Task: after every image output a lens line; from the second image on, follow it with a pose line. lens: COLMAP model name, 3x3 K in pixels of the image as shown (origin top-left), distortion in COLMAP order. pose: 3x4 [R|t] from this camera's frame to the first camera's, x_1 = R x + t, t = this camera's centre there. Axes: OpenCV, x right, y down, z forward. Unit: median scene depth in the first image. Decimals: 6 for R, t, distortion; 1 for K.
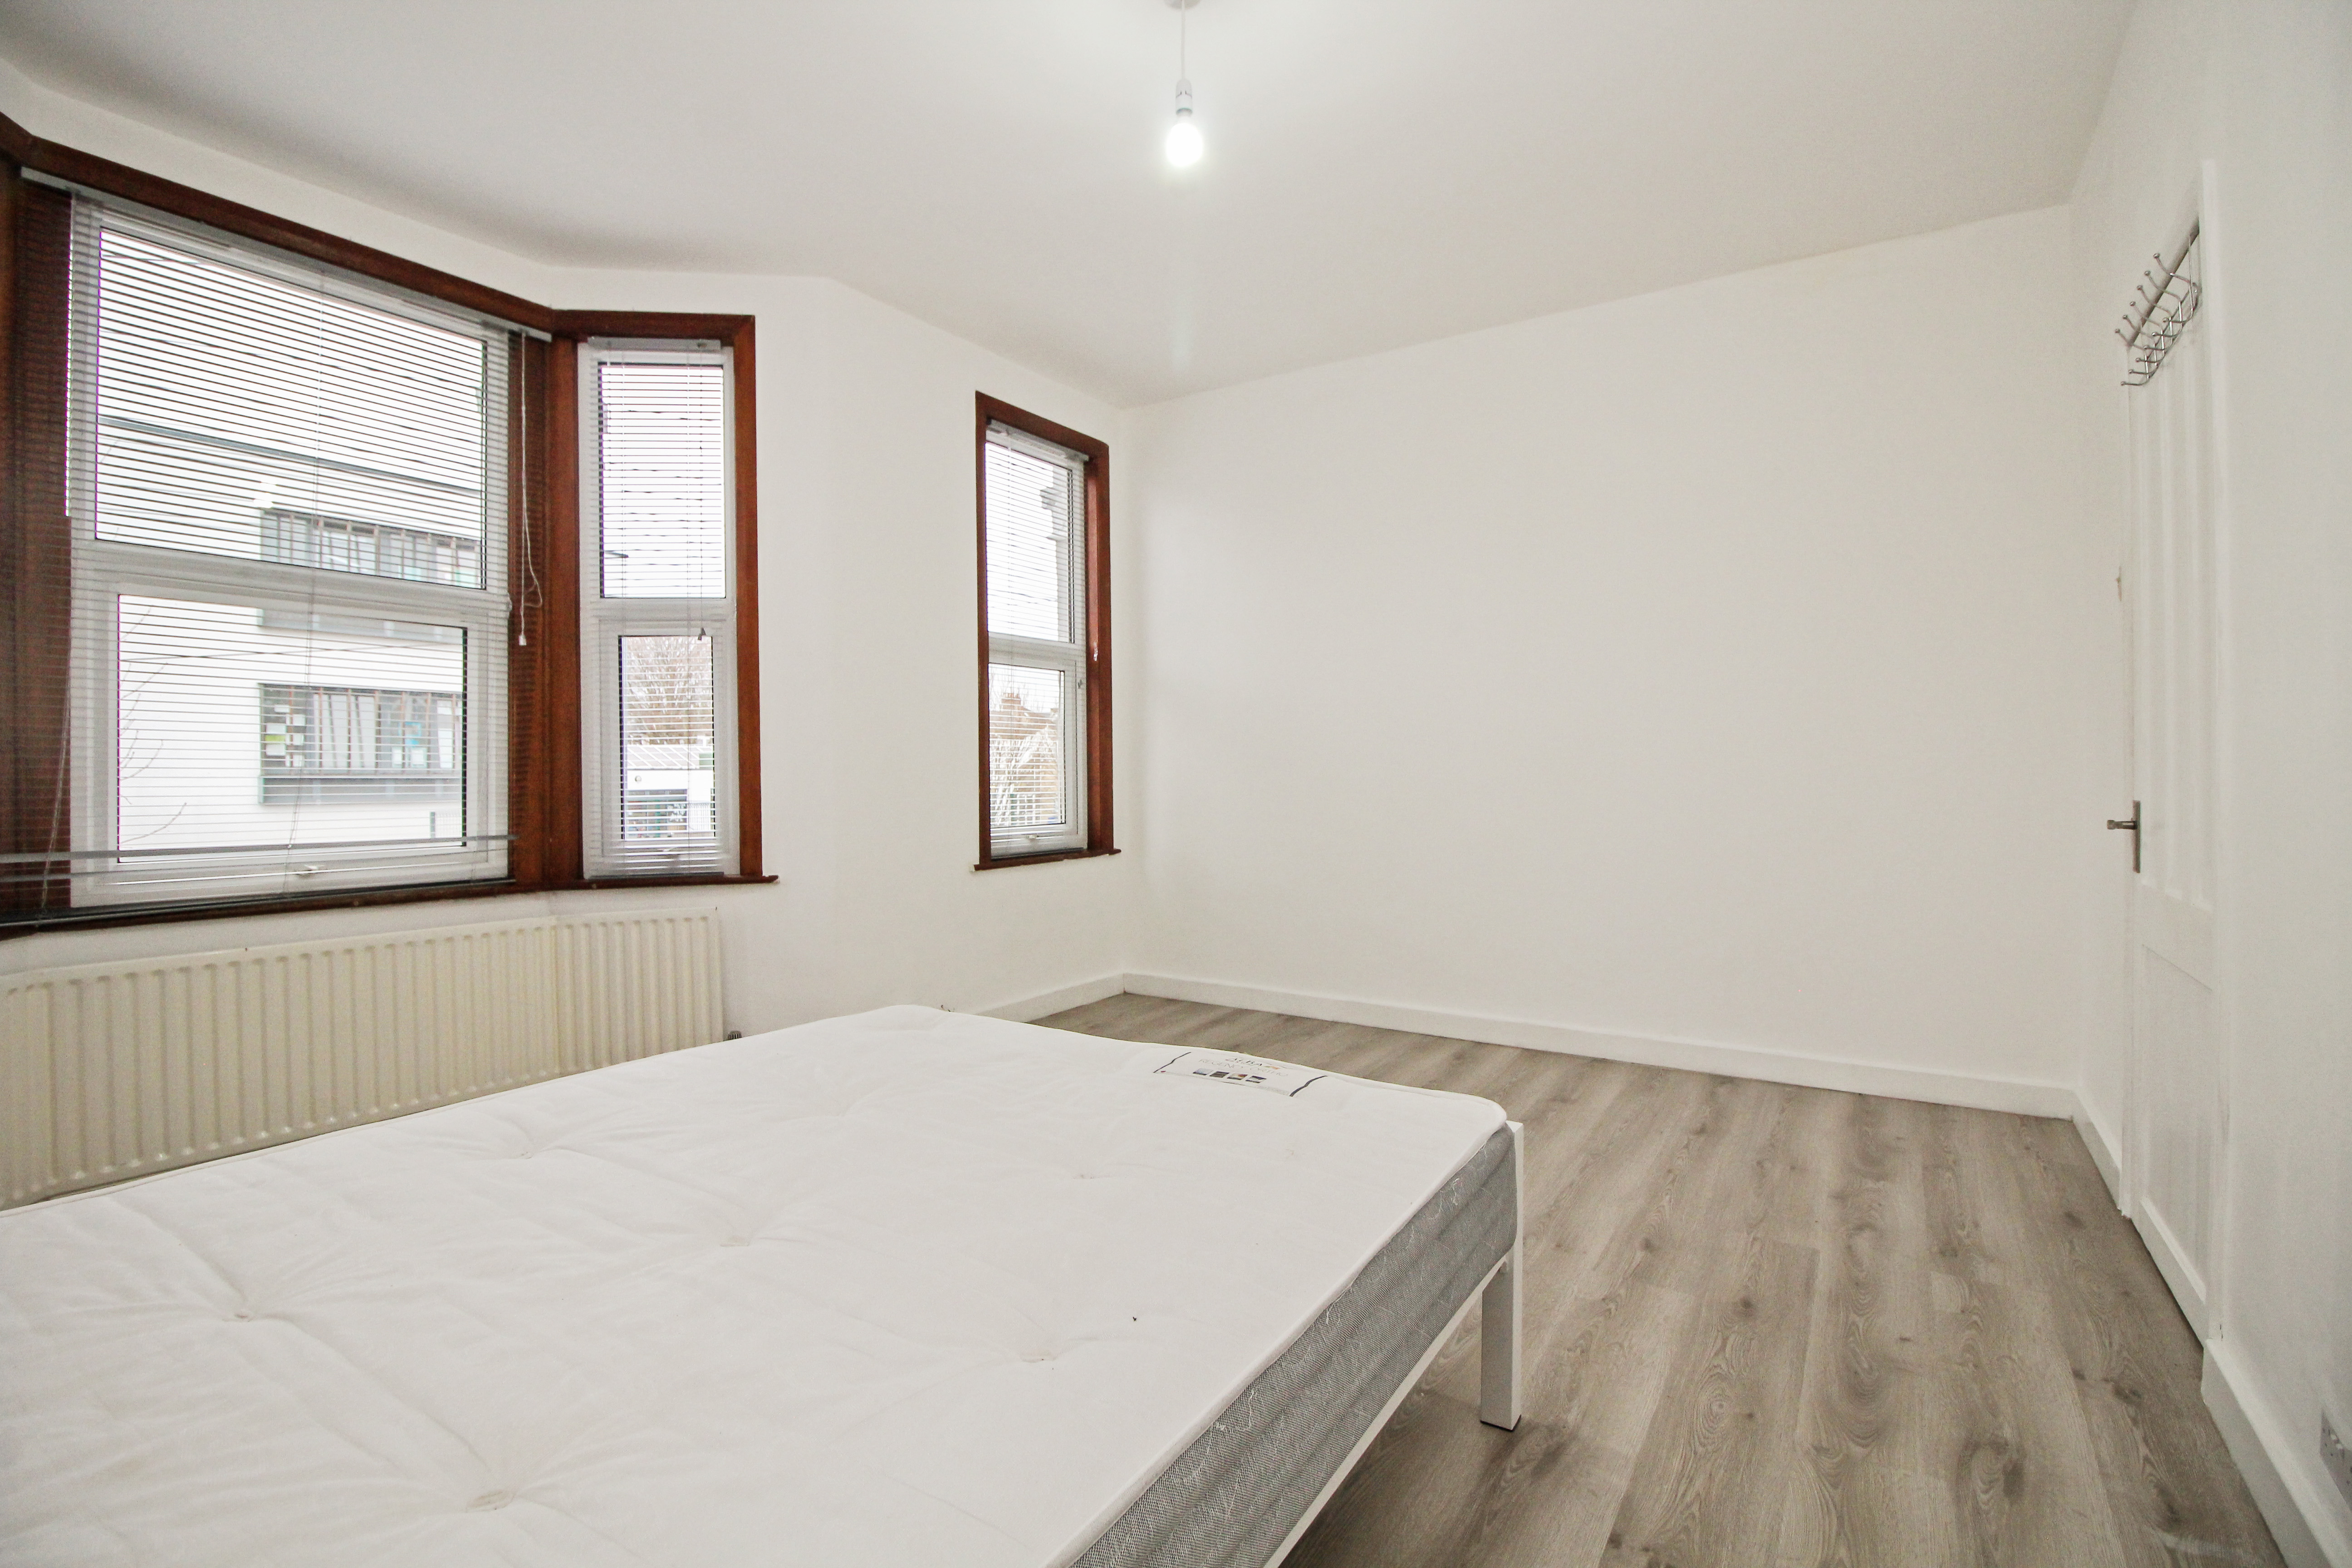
lens RADIAL K [[1030.8, 0, 1176.0], [0, 1030.8, 784.0], [0, 0, 1]] dist [0.011818, -0.000092]
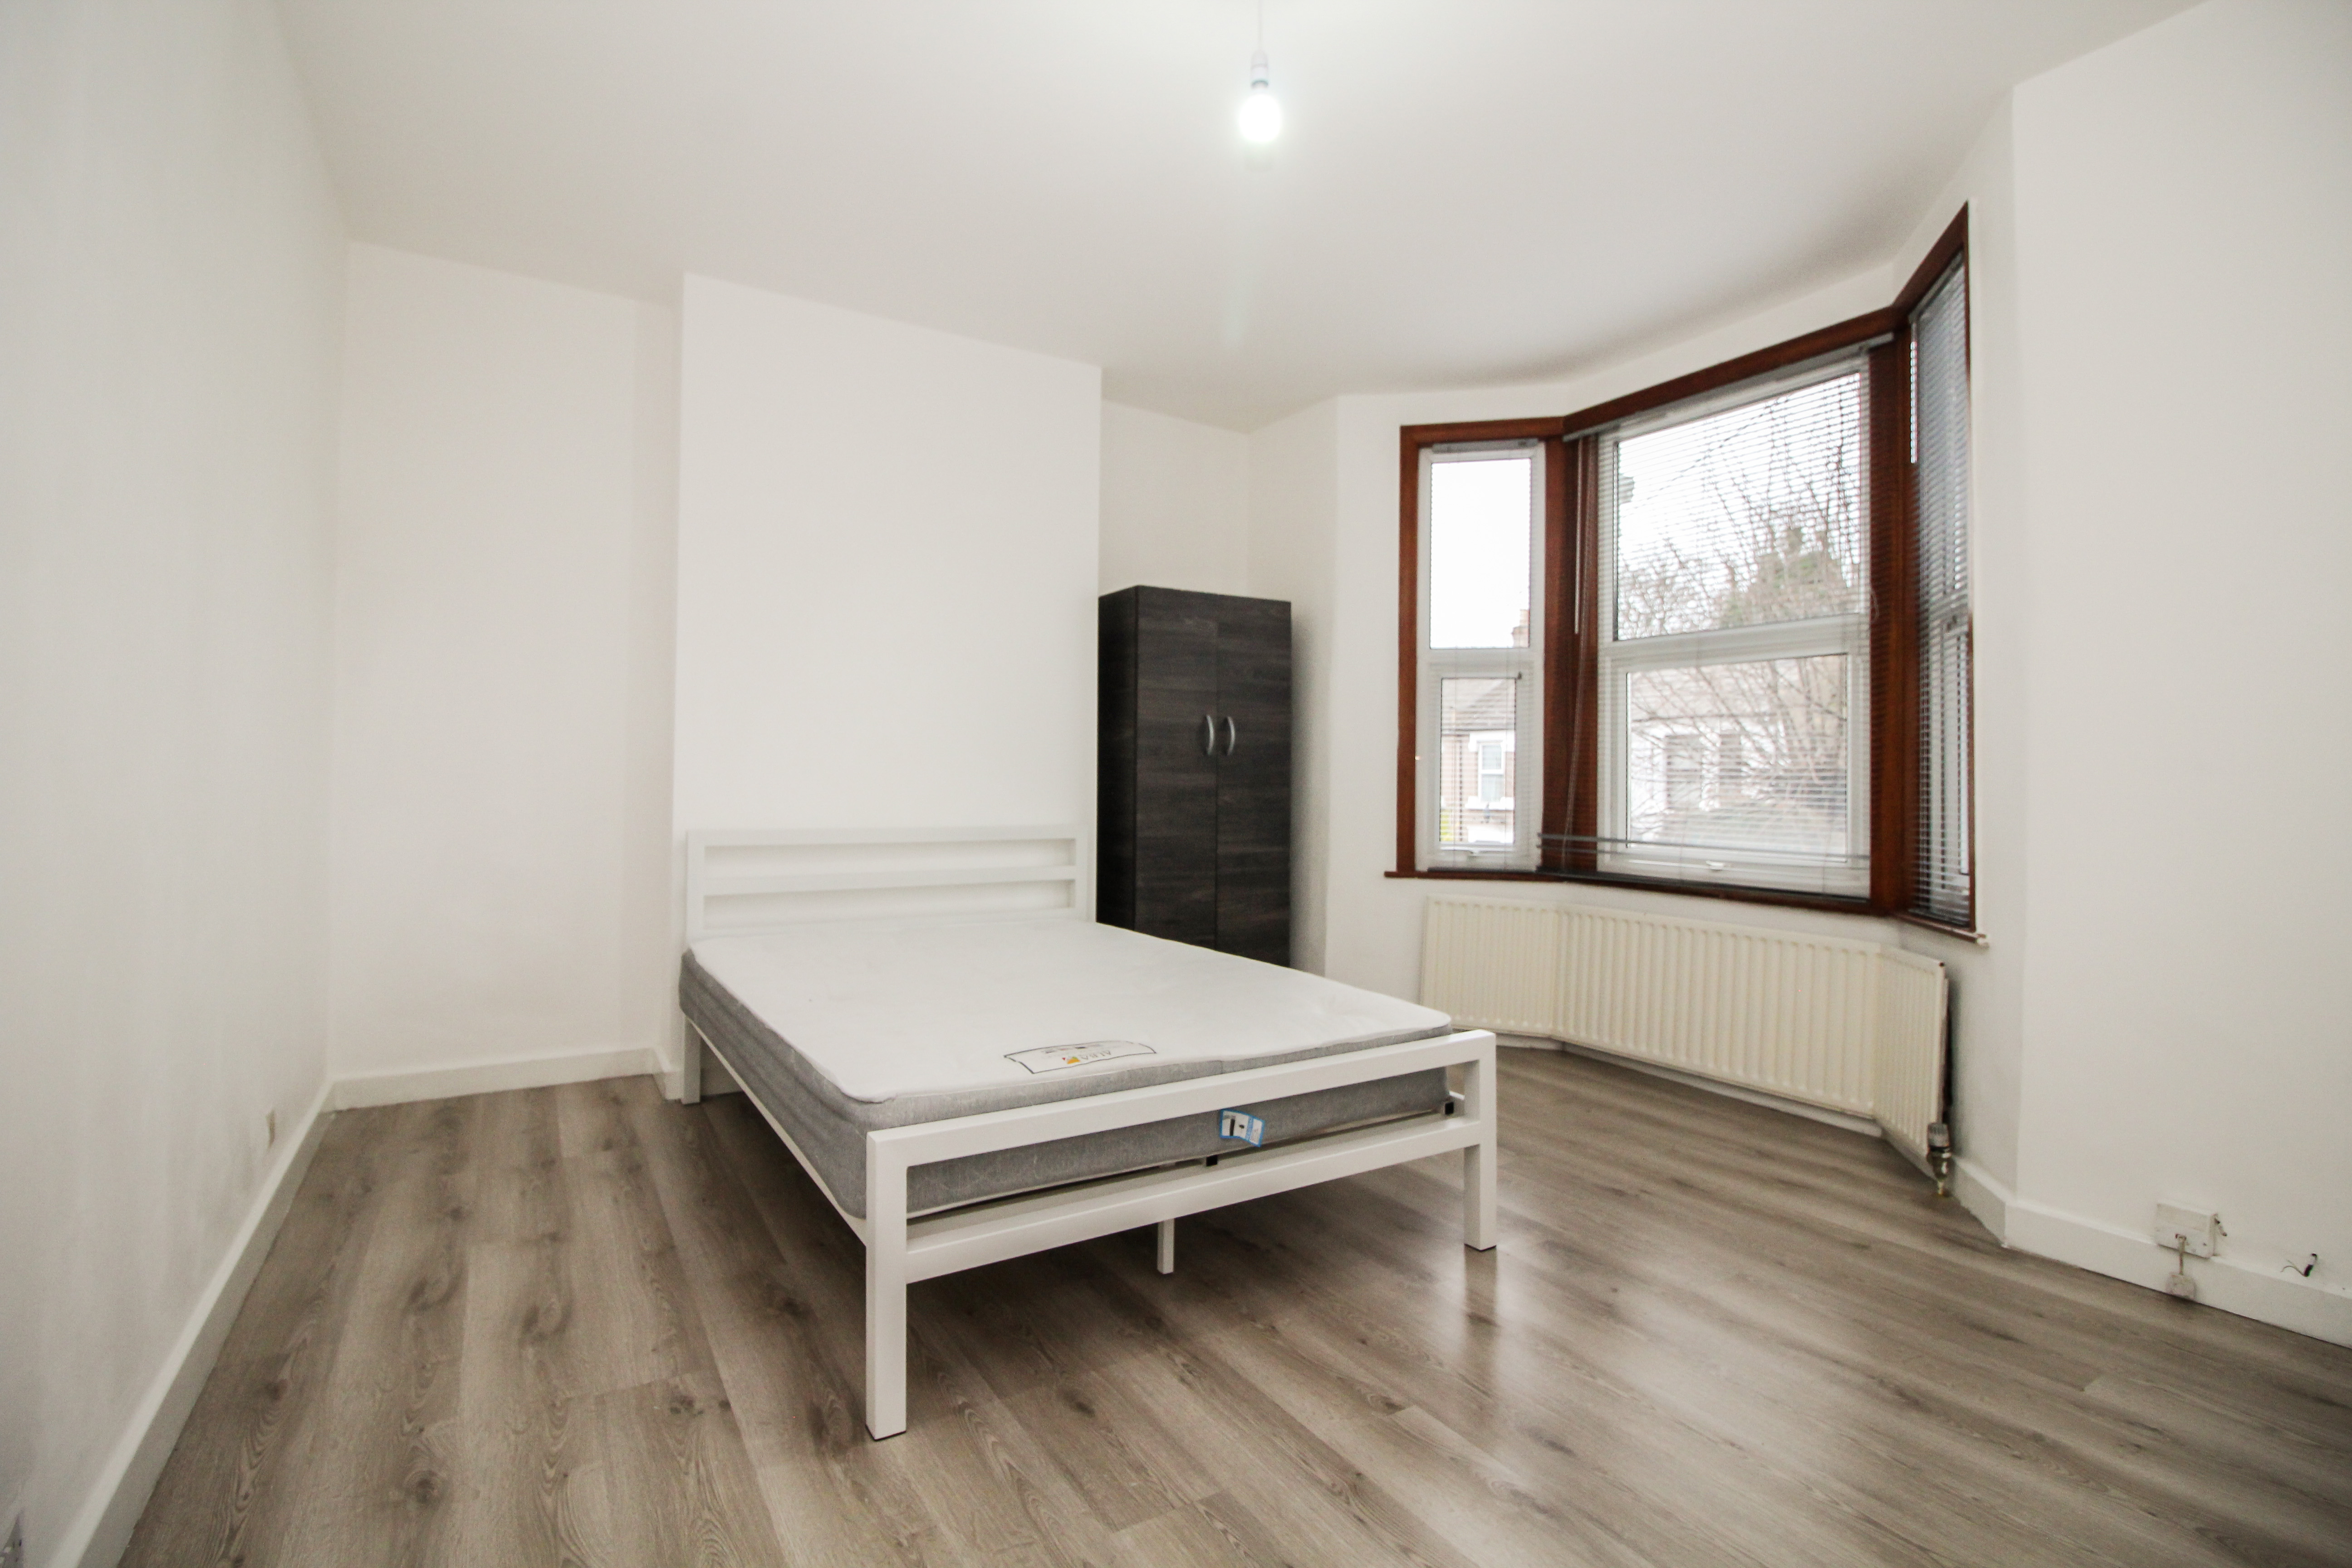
lens RADIAL K [[1080.2, 0, 1176.0], [0, 1080.2, 784.0], [0, 0, 1]] dist [-0.019629, -0.000091]
pose [[-0.400739, -0.009422, -0.916144, 0.769926], [-0.029241, 0.999569, 0.002511, -0.002643], [0.915726, 0.027796, -0.400842, 1.112677]]
